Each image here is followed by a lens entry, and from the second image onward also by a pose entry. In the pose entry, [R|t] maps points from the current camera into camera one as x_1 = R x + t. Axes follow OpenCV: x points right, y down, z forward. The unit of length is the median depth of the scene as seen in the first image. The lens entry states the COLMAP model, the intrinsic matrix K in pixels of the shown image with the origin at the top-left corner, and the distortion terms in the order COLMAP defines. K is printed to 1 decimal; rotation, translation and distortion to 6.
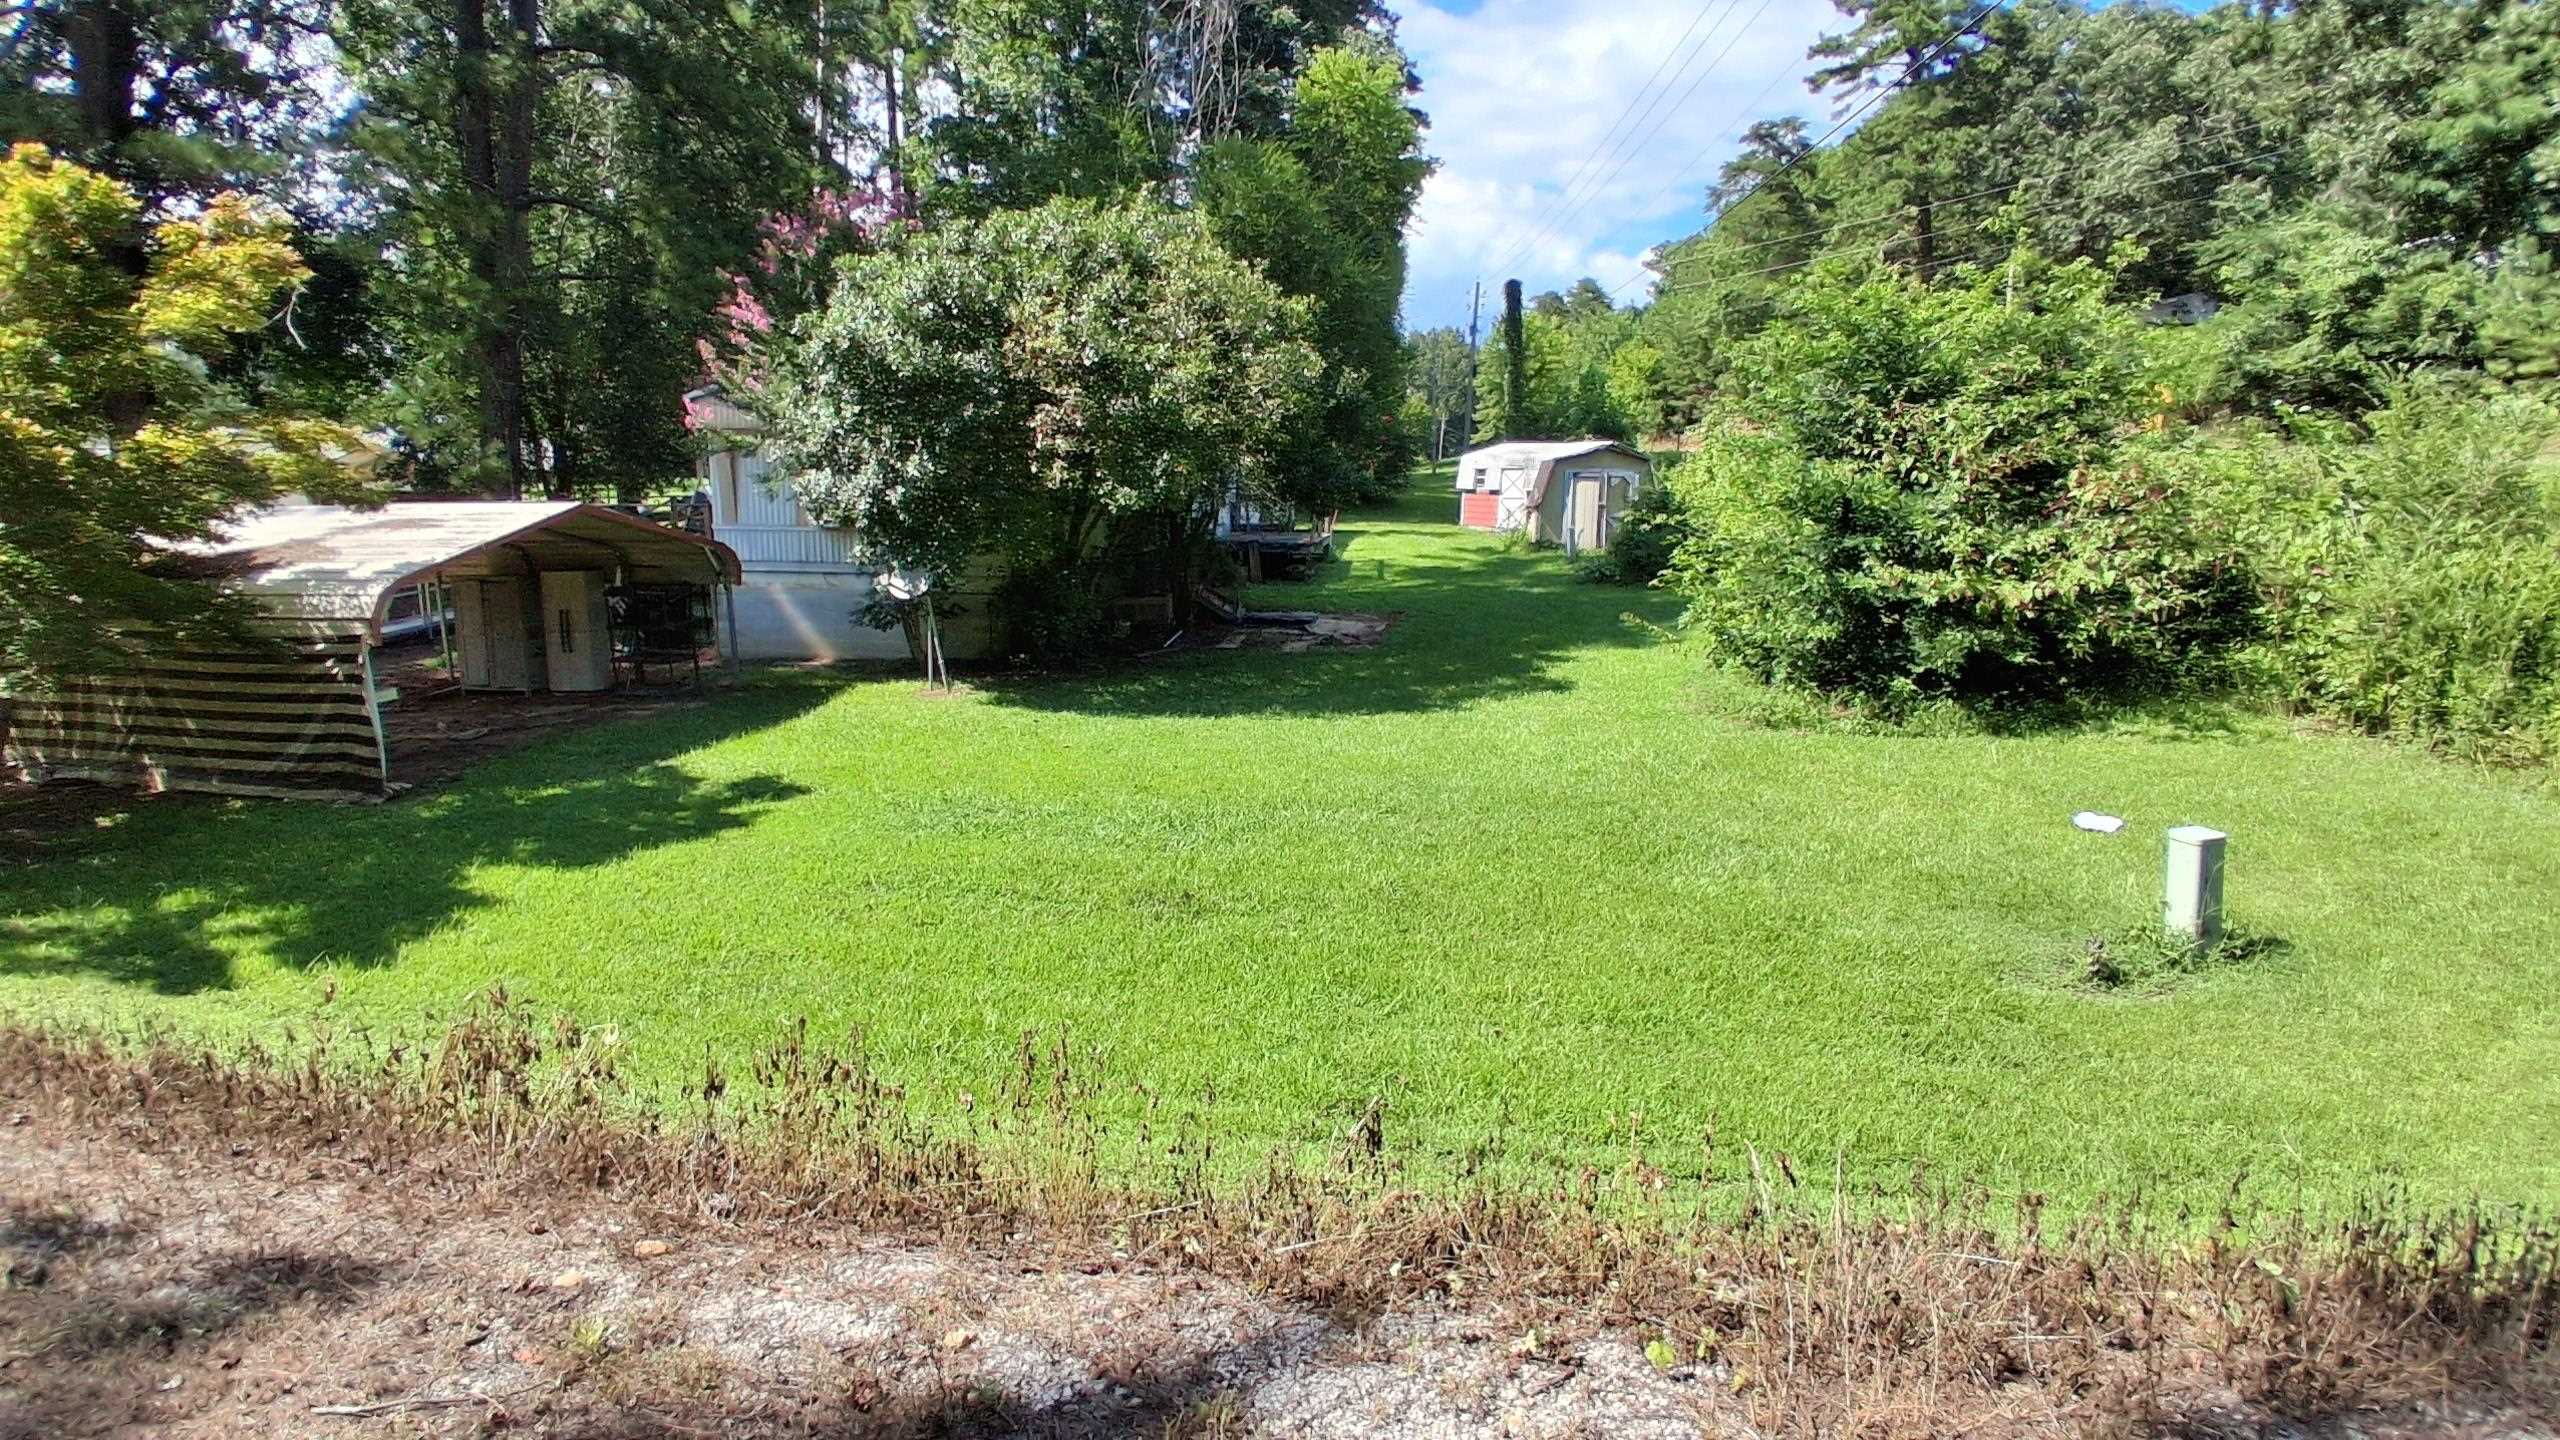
lens RADIAL K [[1313.0, 0, 1293.2], [0, 1313.0, 700.4], [0, 0, 1]] dist [-0.004349, -0.041976]
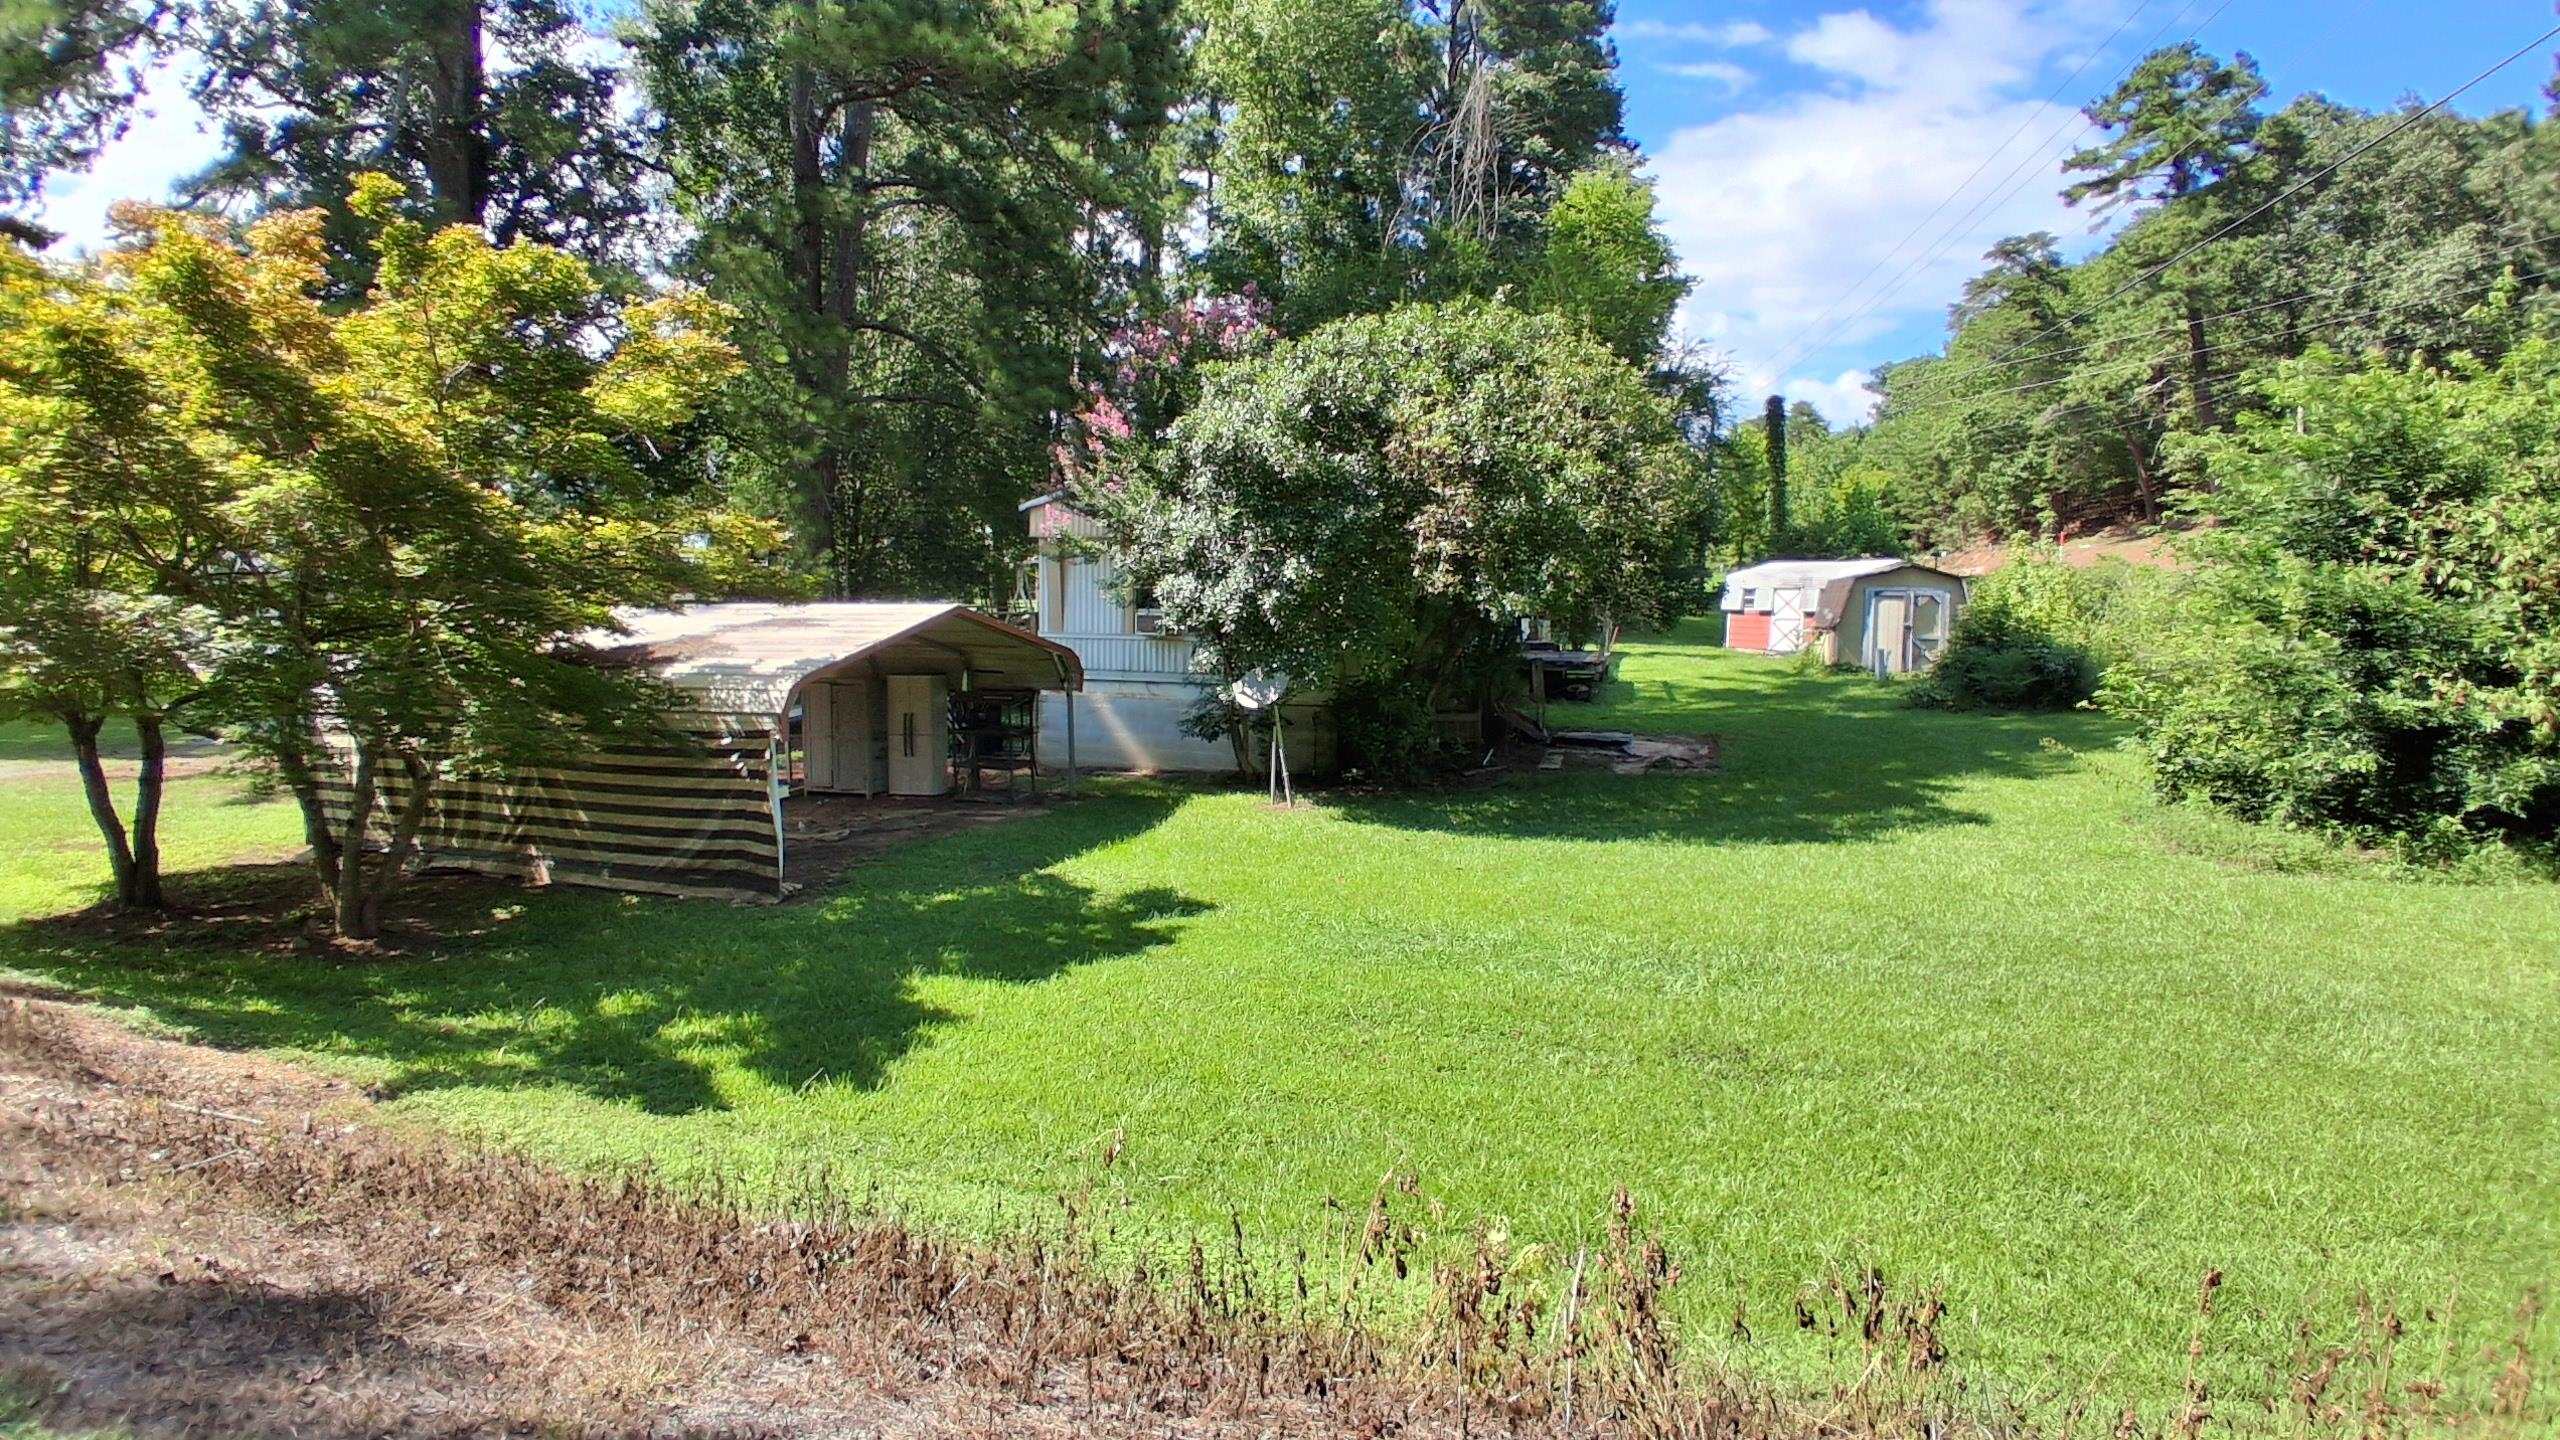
lens RADIAL K [[1313.0, 0, 1284.3], [0, 1313.0, 701.0], [0, 0, 1]] dist [-0.004349, -0.041976]
pose [[0.989796, 0.015892, -0.141605, -0.138711], [-0.029150, 0.995327, -0.092054, 0.005385], [0.139481, 0.095242, 0.985634, 0.052370]]
